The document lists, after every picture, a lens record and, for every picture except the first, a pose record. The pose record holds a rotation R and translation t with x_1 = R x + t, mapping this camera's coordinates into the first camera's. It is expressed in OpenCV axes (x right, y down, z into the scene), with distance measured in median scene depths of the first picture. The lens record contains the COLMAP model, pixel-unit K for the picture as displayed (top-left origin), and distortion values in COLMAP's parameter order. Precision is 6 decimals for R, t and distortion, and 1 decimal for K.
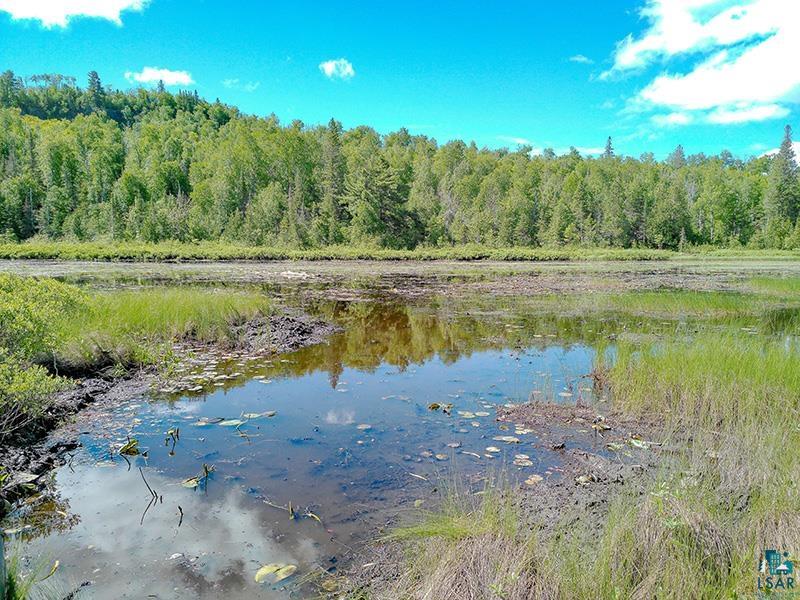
lens RADIAL K [[576.2, 0, 400.0], [0, 576.2, 300.0], [0, 0, 1]] dist [0.062006, -0.099052]
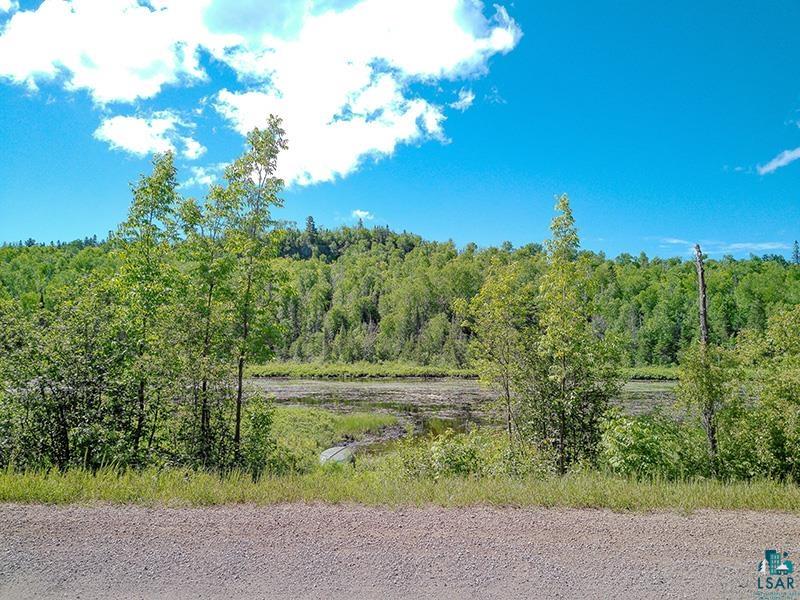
lens RADIAL K [[588.4, 0, 400.0], [0, 588.4, 300.0], [0, 0, 1]] dist [0.058358, -0.000701]
pose [[0.951184, -0.034335, -0.306710, 0.092264], [-0.019602, 0.985065, -0.171065, -0.010640], [0.308003, 0.168726, 0.936304, -0.229972]]
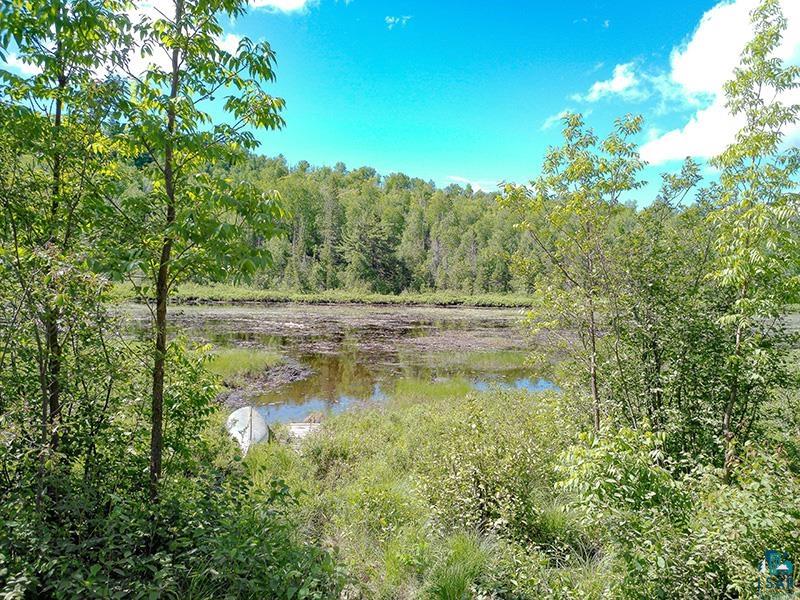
lens RADIAL K [[588.4, 0, 400.0], [0, 588.4, 300.0], [0, 0, 1]] dist [0.058358, -0.000701]
pose [[0.999763, 0.020475, -0.007351, 0.031062], [-0.020818, 0.998526, -0.050121, -0.015741], [0.006314, 0.050262, 0.998716, -0.162870]]
